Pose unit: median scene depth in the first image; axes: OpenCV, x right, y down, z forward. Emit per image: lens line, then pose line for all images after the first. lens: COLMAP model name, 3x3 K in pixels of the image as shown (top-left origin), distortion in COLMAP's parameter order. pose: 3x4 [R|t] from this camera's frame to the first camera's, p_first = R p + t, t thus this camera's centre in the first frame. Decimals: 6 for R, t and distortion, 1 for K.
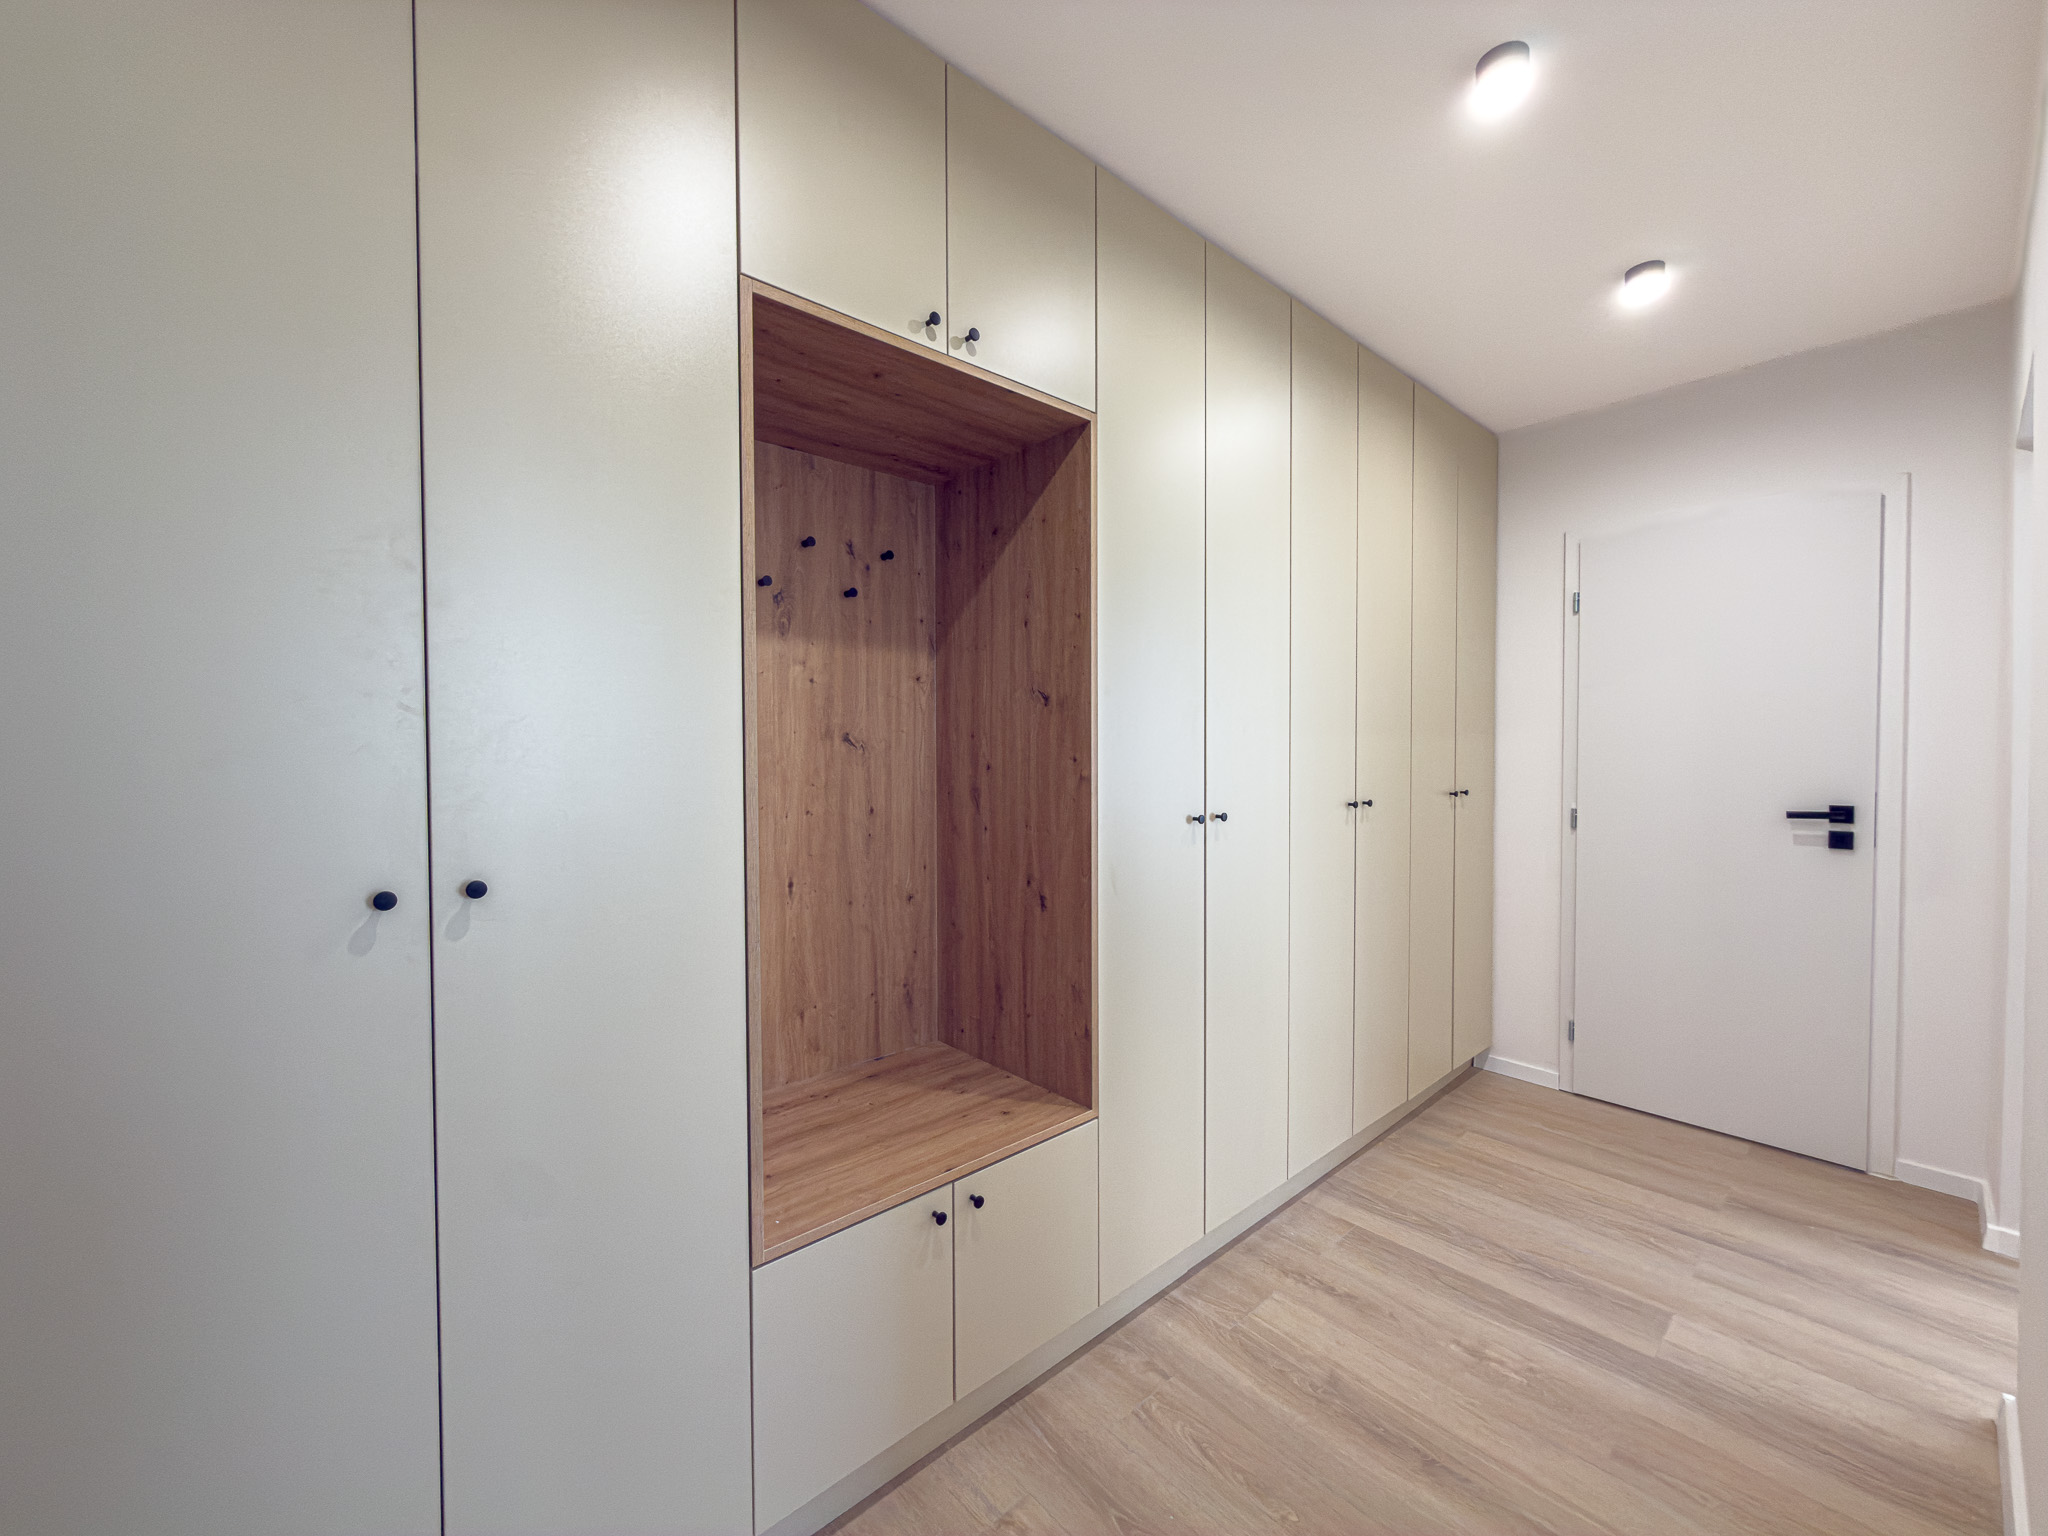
lens RADIAL K [[818.1, 0, 1025.2], [0, 818.1, 766.4], [0, 0, 1]] dist [-0.001534, 0.000229]
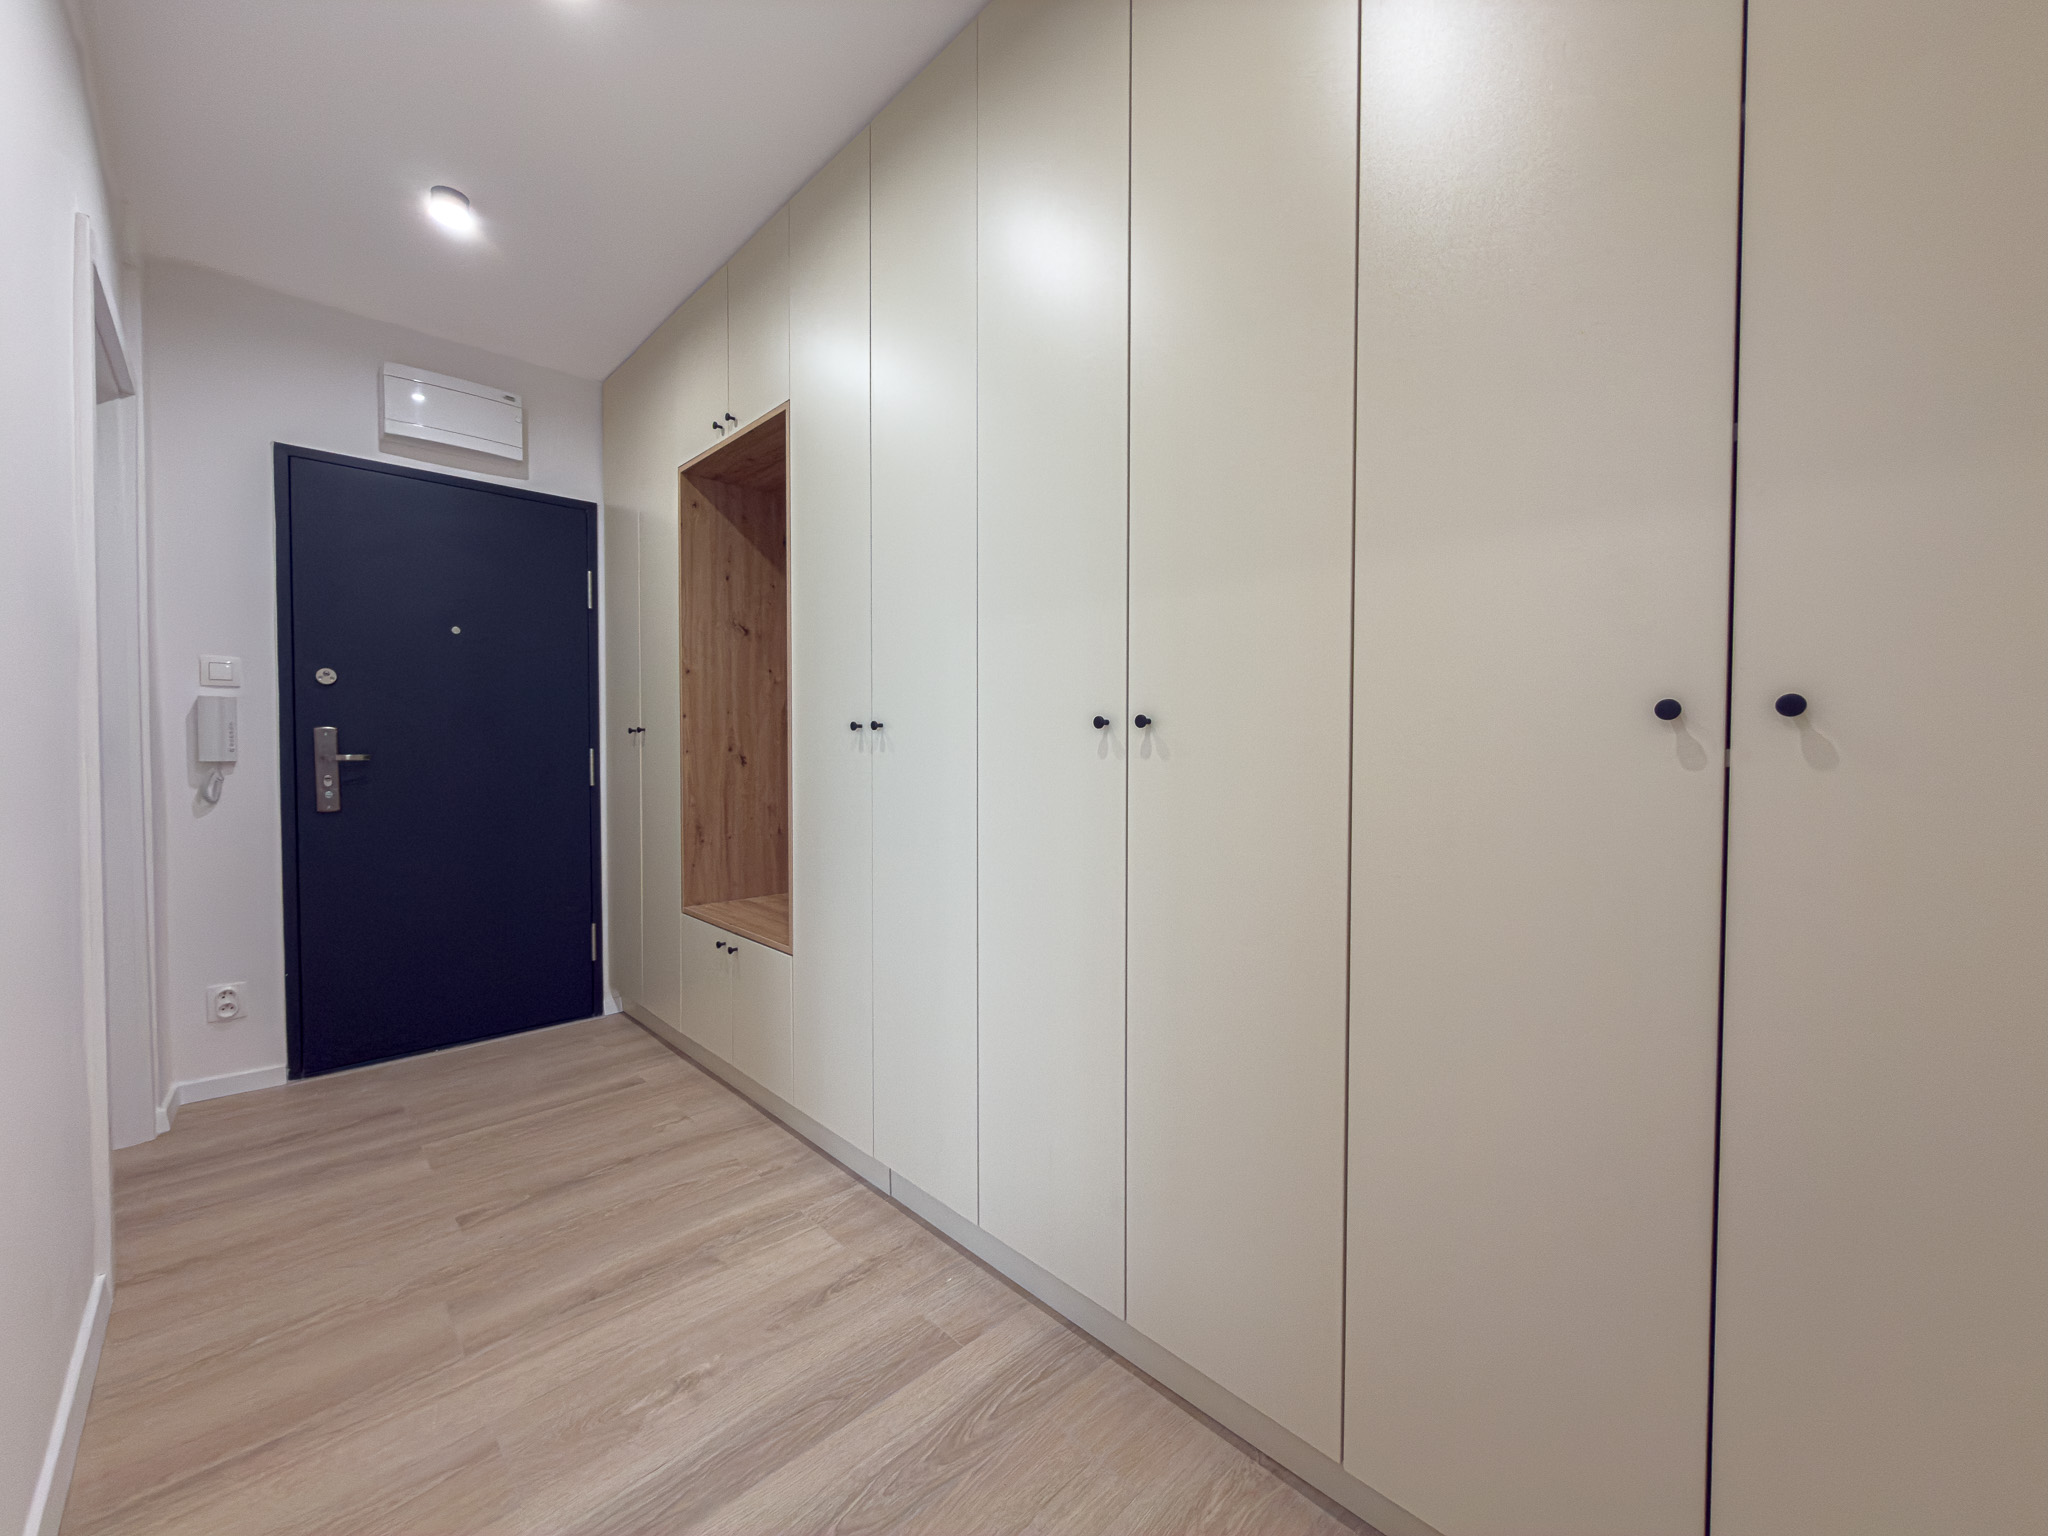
lens RADIAL K [[818.1, 0, 1025.2], [0, 818.1, 766.4], [0, 0, 1]] dist [-0.001534, 0.000229]
pose [[0.042109, 0.025776, -0.998780, 1.390570], [-0.045147, 0.998695, 0.023871, 0.098216], [0.998093, 0.044086, 0.043217, 1.318552]]
